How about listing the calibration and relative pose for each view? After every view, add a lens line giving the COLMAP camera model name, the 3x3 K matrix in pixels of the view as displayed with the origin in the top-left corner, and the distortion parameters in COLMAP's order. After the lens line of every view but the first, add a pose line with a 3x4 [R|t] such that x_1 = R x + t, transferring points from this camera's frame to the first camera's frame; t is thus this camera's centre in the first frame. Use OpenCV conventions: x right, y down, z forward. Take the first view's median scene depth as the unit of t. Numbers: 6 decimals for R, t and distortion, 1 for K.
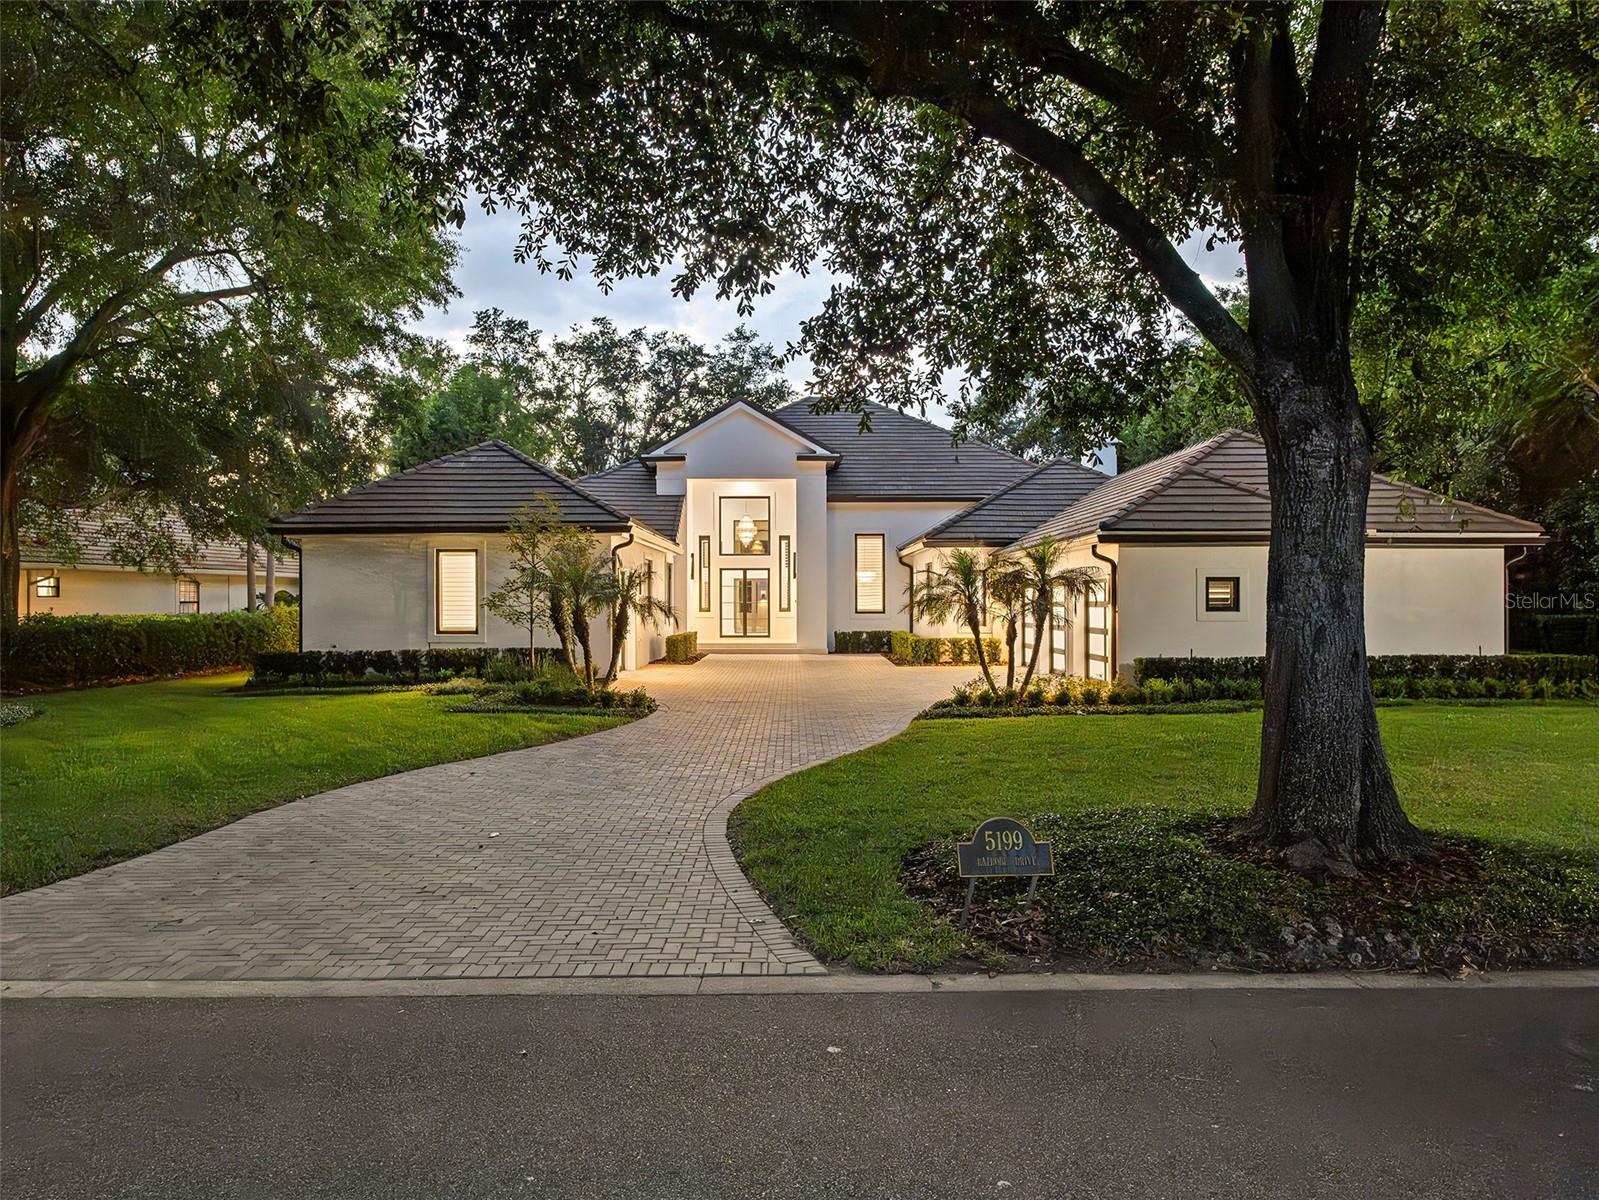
lens RADIAL K [[1211.6, 0, 800.0], [0, 1211.6, 601.6], [0, 0, 1]] dist [-0.000147, 0.000075]
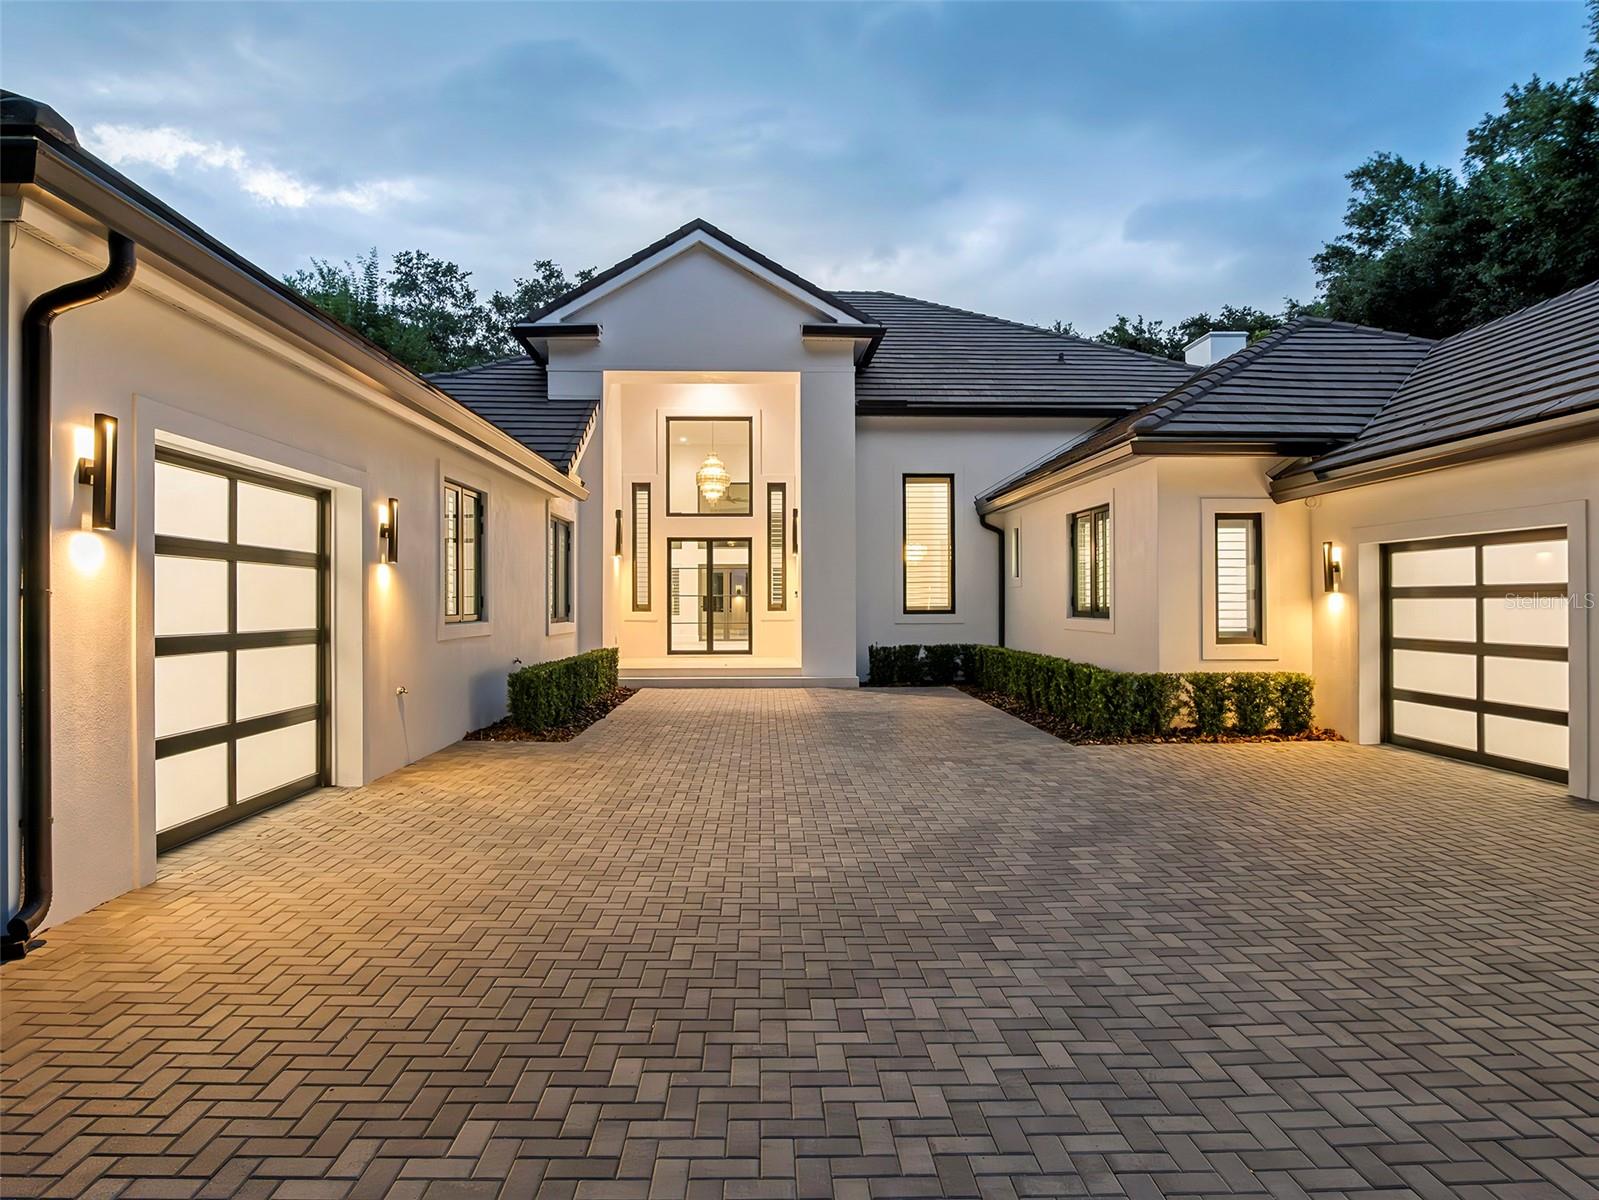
lens RADIAL K [[955.1, 0, 796.2], [0, 955.1, 596.9], [0, 0, 1]] dist [-0.027374, 0.007255]
pose [[0.999481, 0.000126, 0.032217, -0.018781], [0.000101, 0.999975, -0.007056, 0.004805], [-0.032217, 0.007055, 0.999456, 0.546025]]
